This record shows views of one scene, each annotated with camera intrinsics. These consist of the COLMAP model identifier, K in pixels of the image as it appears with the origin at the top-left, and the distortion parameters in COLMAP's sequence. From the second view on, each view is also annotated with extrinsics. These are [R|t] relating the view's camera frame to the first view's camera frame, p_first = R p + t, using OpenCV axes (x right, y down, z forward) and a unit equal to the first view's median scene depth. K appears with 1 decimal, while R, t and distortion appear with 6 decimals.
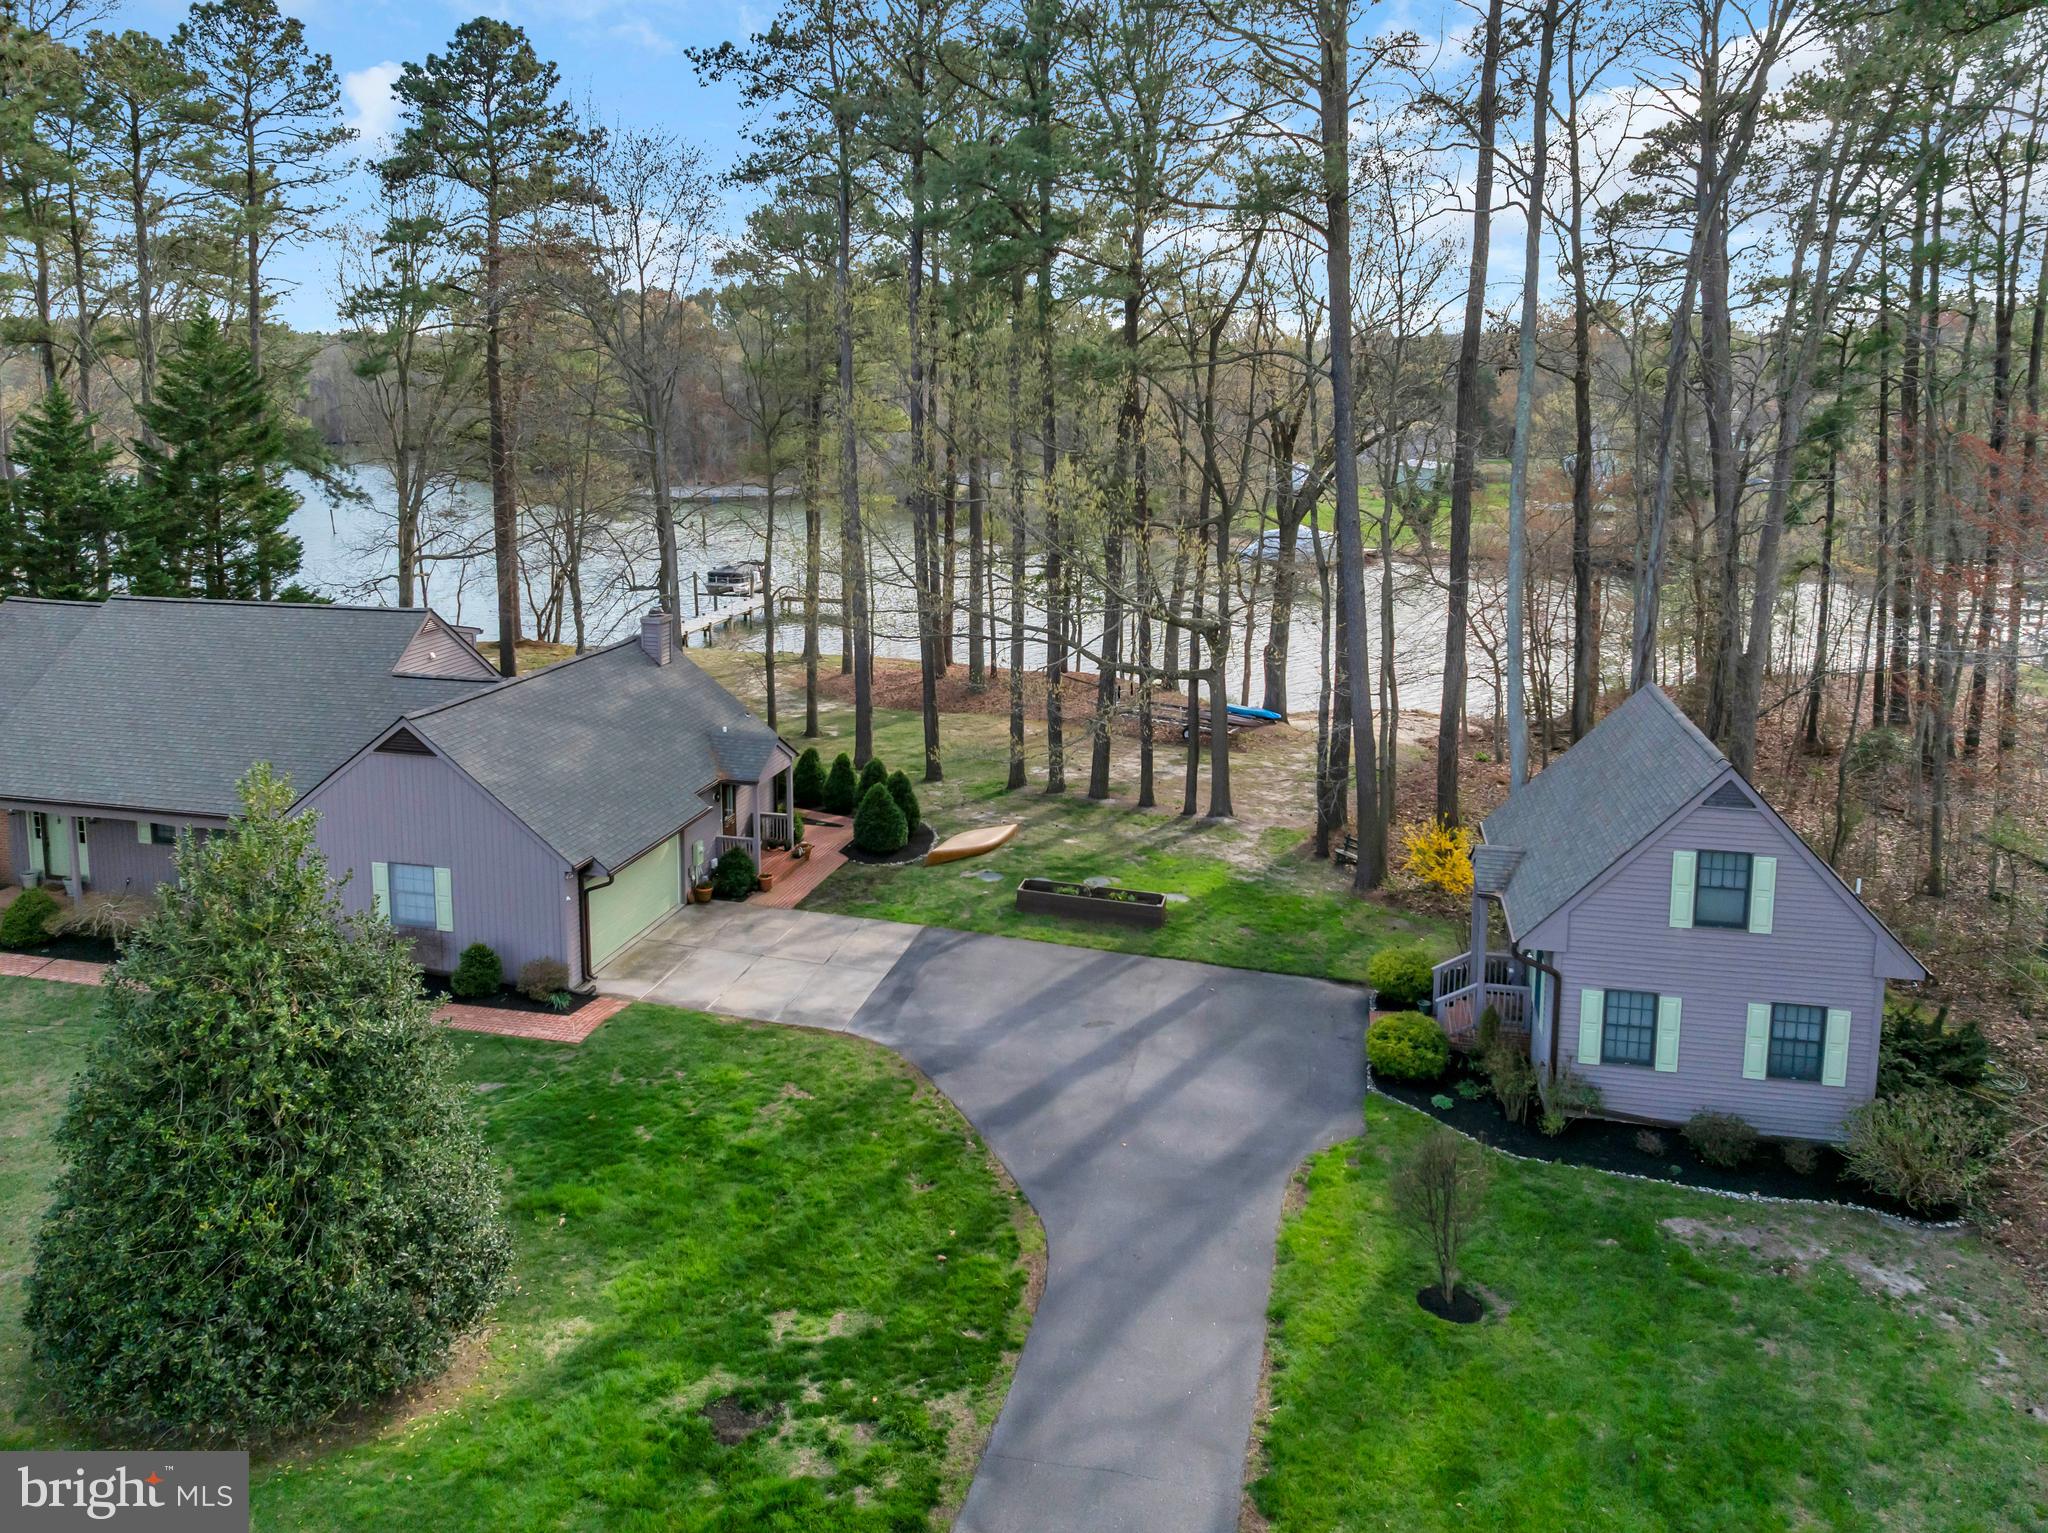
lens RADIAL K [[1511.5, 0, 1013.0], [0, 1511.5, 531.8], [0, 0, 1]] dist [-0.062380, 0.032398]
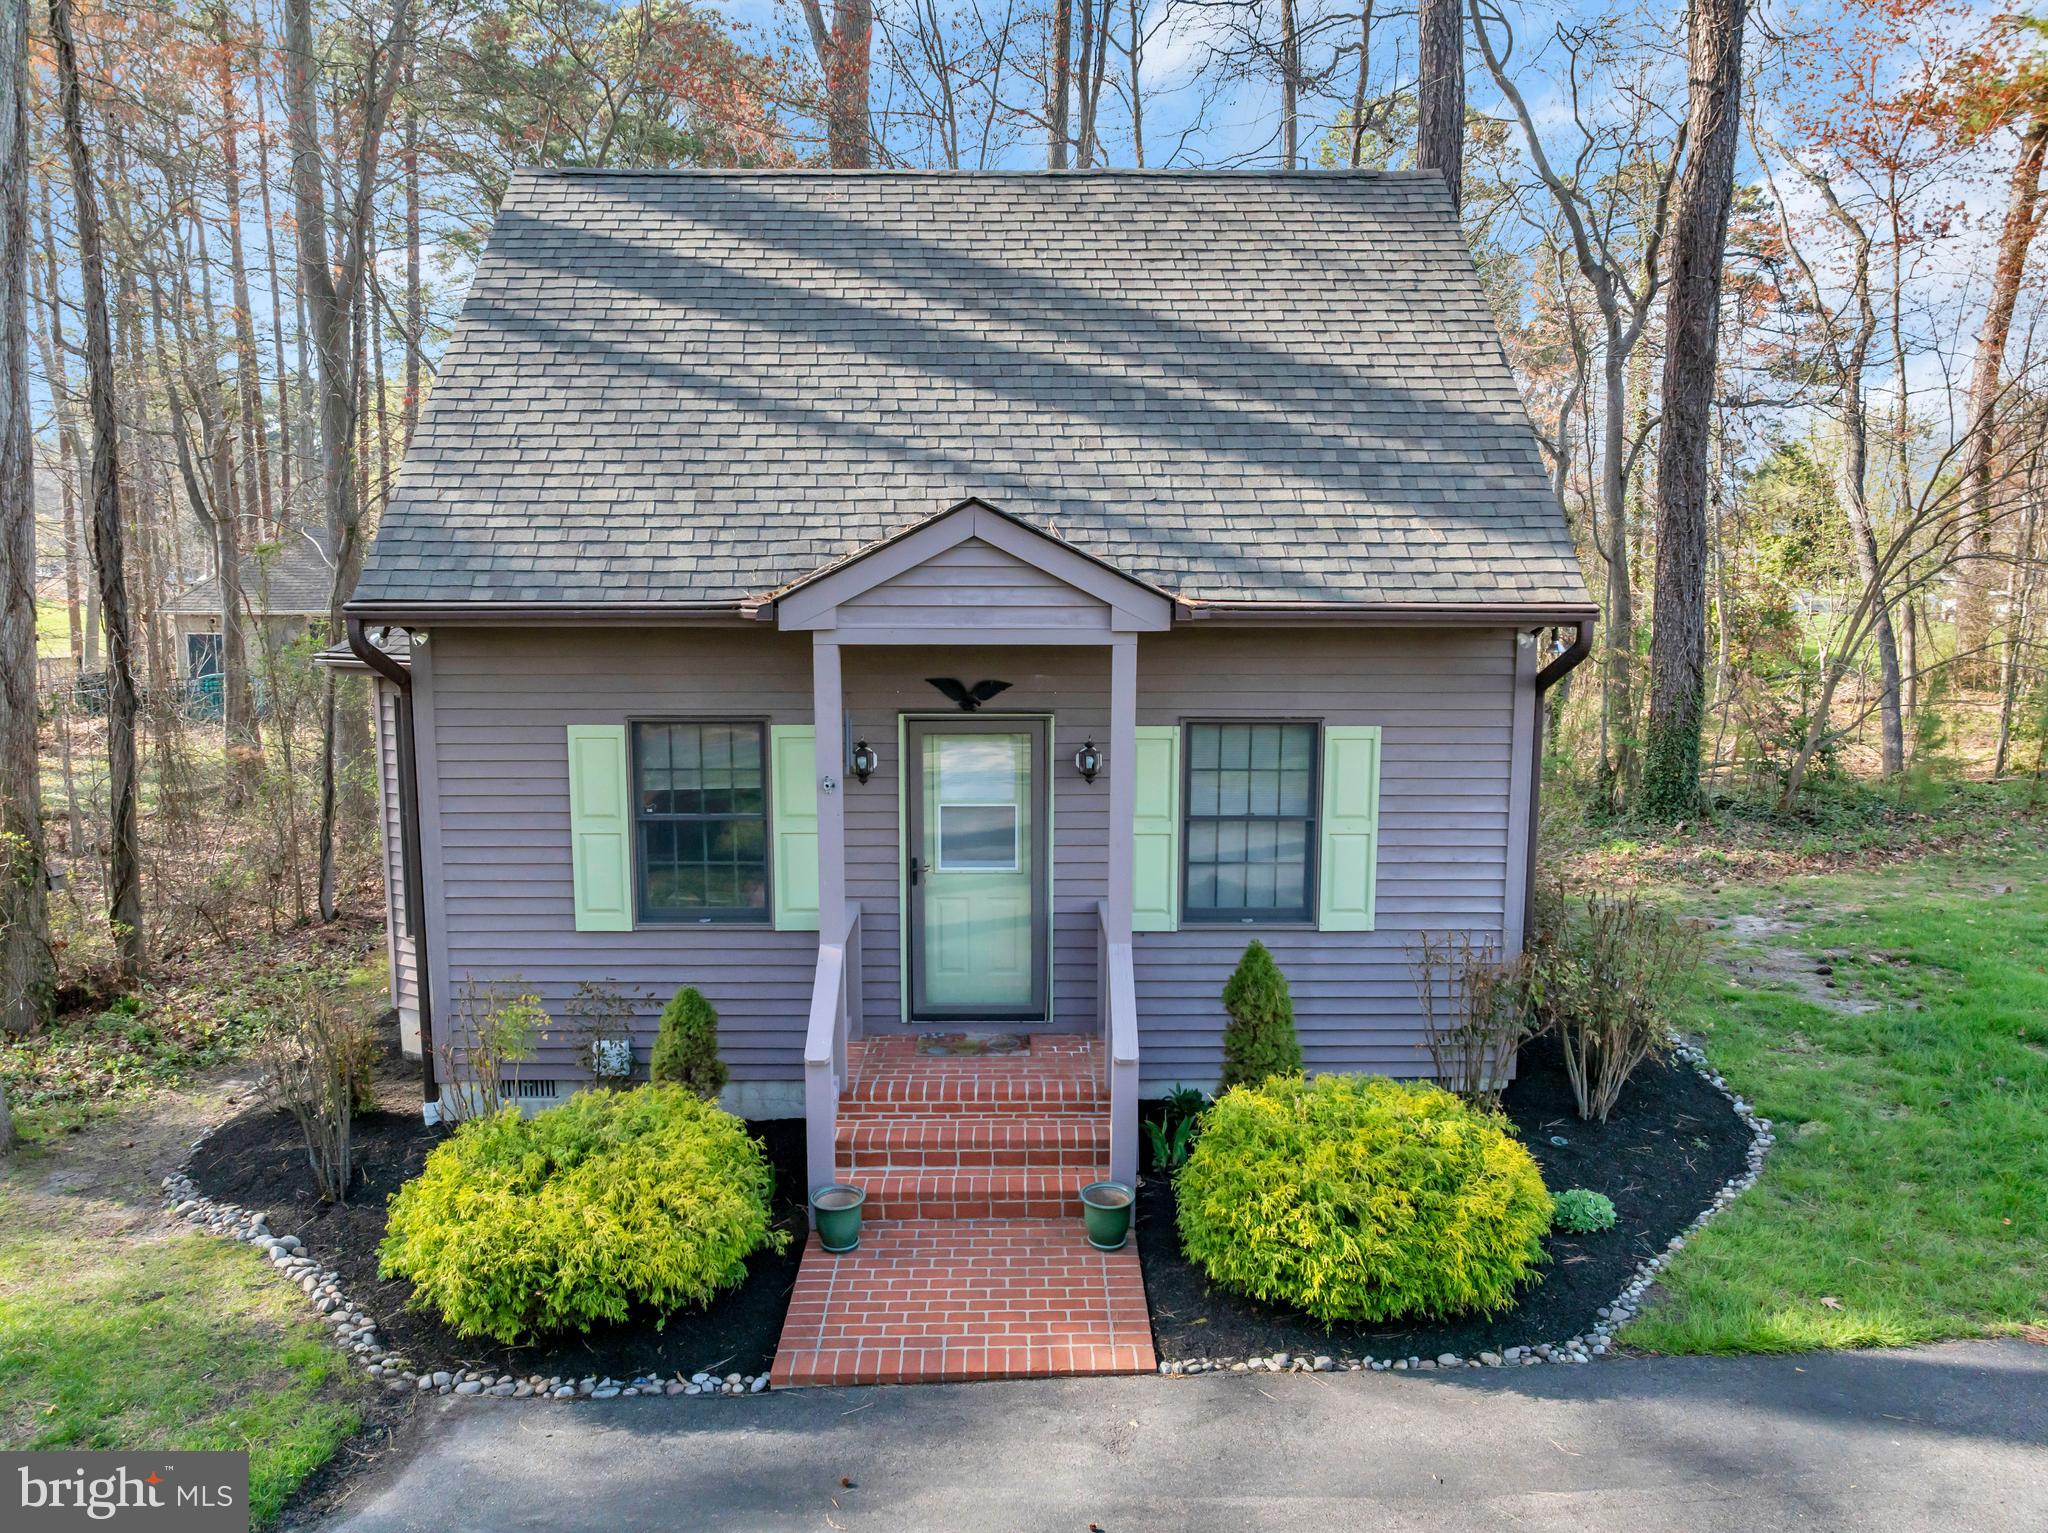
lens RADIAL K [[1426.1, 0, 1024.1], [0, 1426.1, 755.3], [0, 0, 1]] dist [-0.025805, -0.002373]
pose [[-0.231380, -0.138090, 0.963013, 0.049109], [0.098193, 0.981505, 0.164334, 0.225738], [-0.967895, 0.132585, -0.213541, 1.119125]]
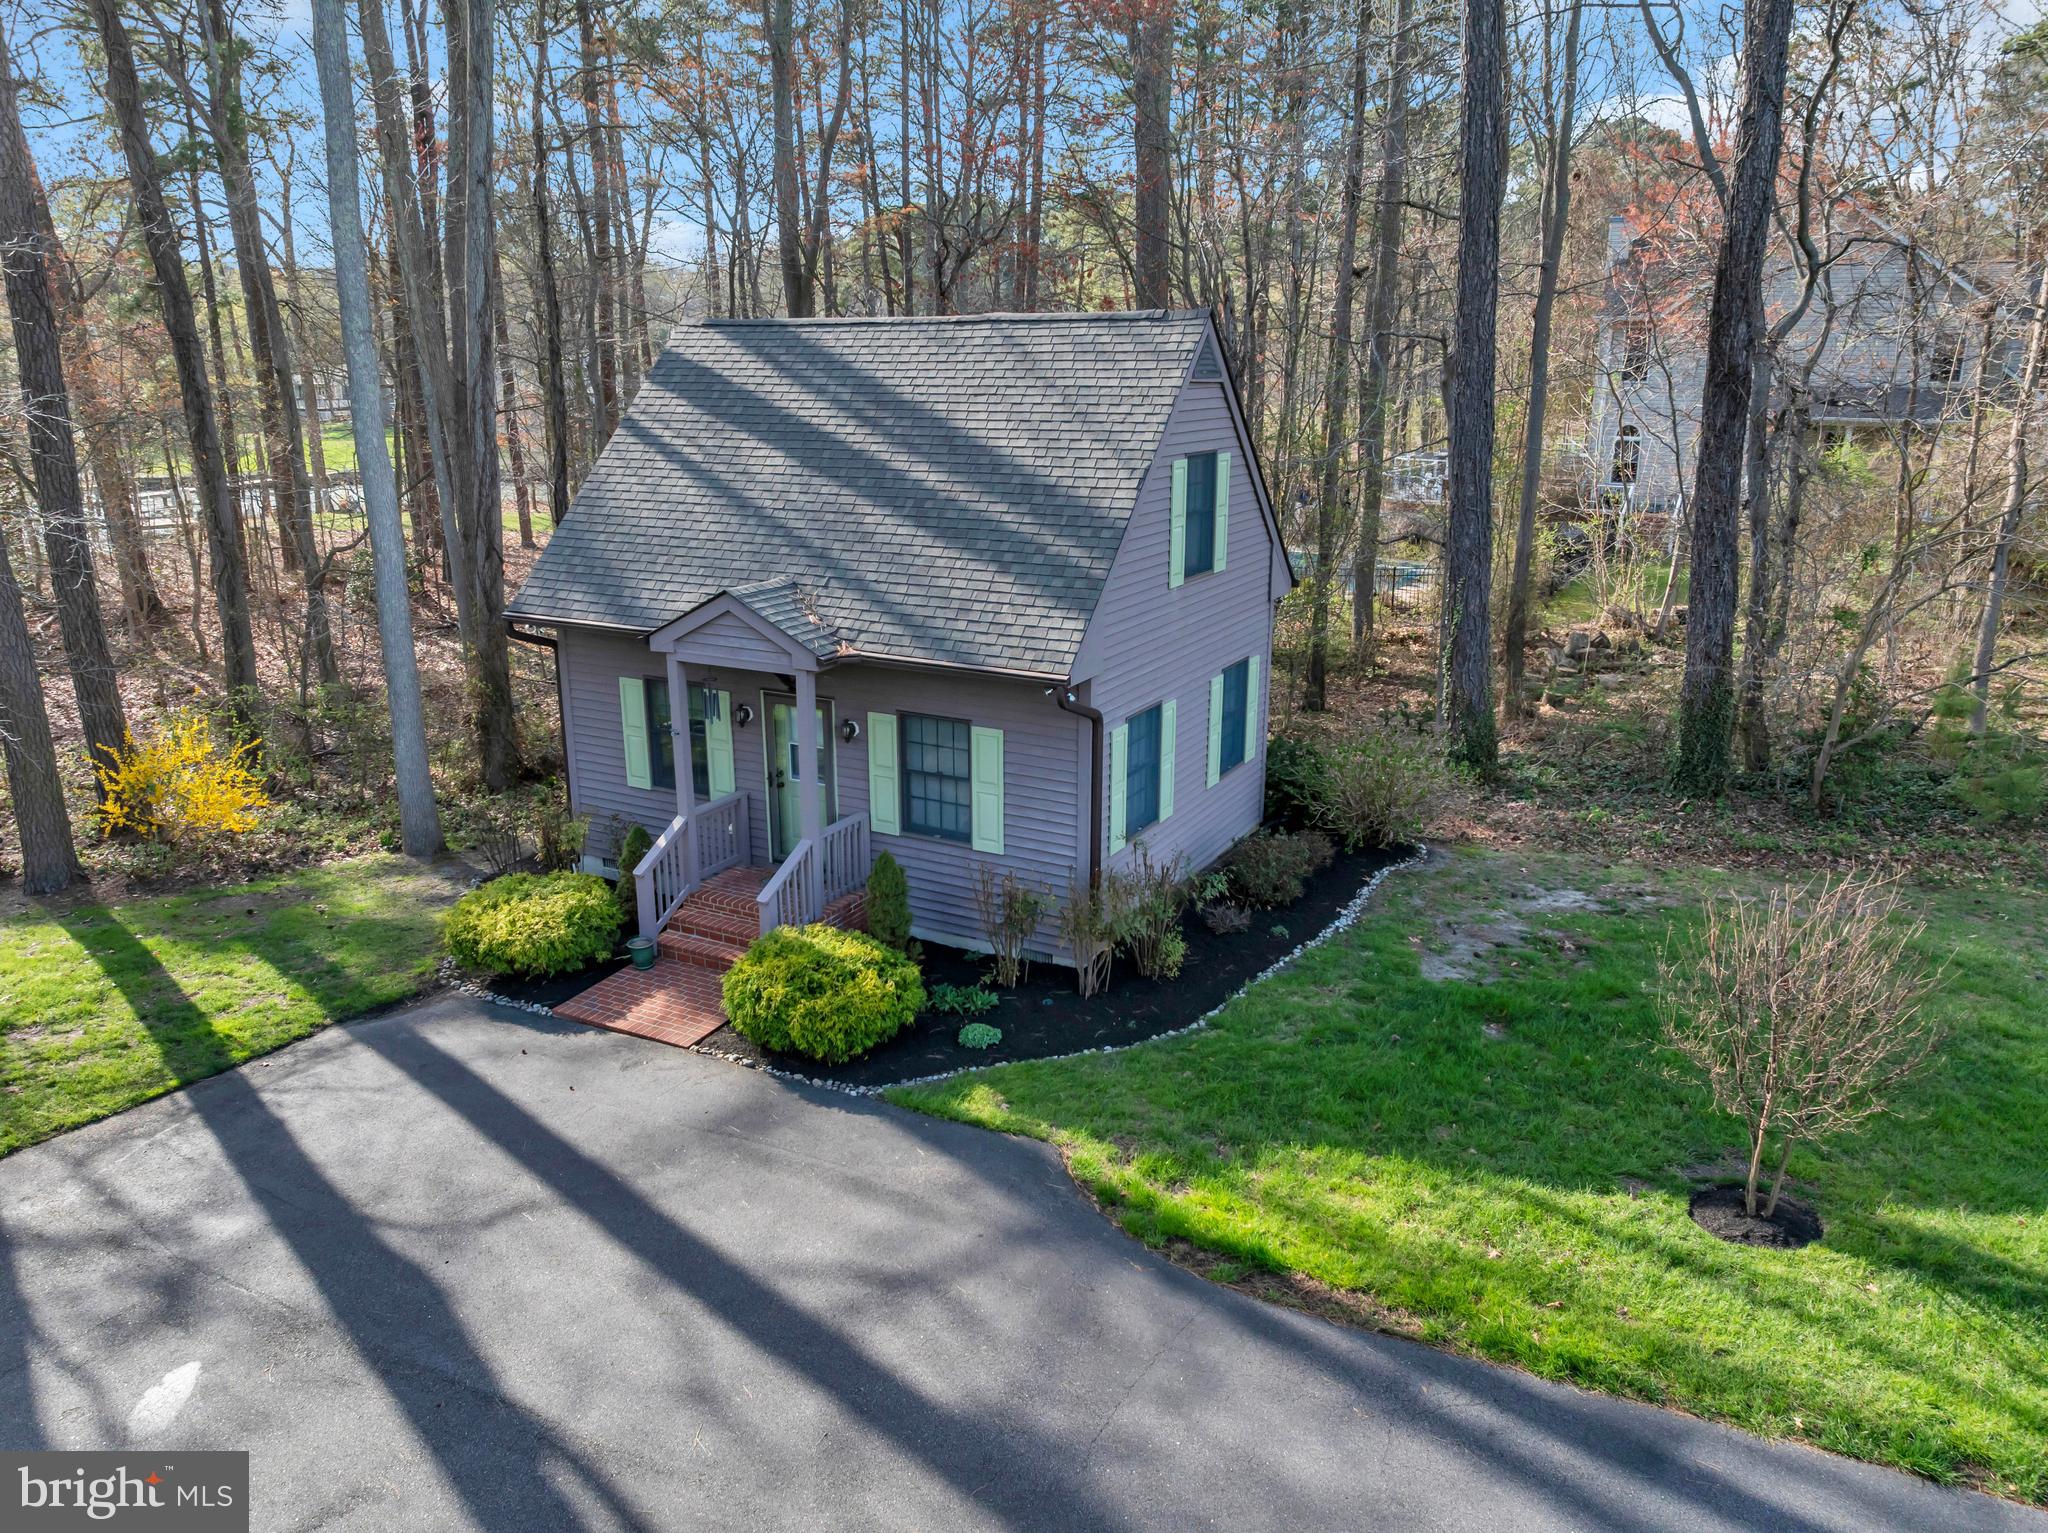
lens RADIAL K [[1426.1, 0, 1024.1], [0, 1426.1, 755.3], [0, 0, 1]] dist [-0.025805, -0.002373]
pose [[0.268058, -0.265328, 0.926146, -0.133569], [0.102609, 0.963722, 0.246395, 0.163347], [-0.957923, 0.028983, 0.285559, 0.813880]]
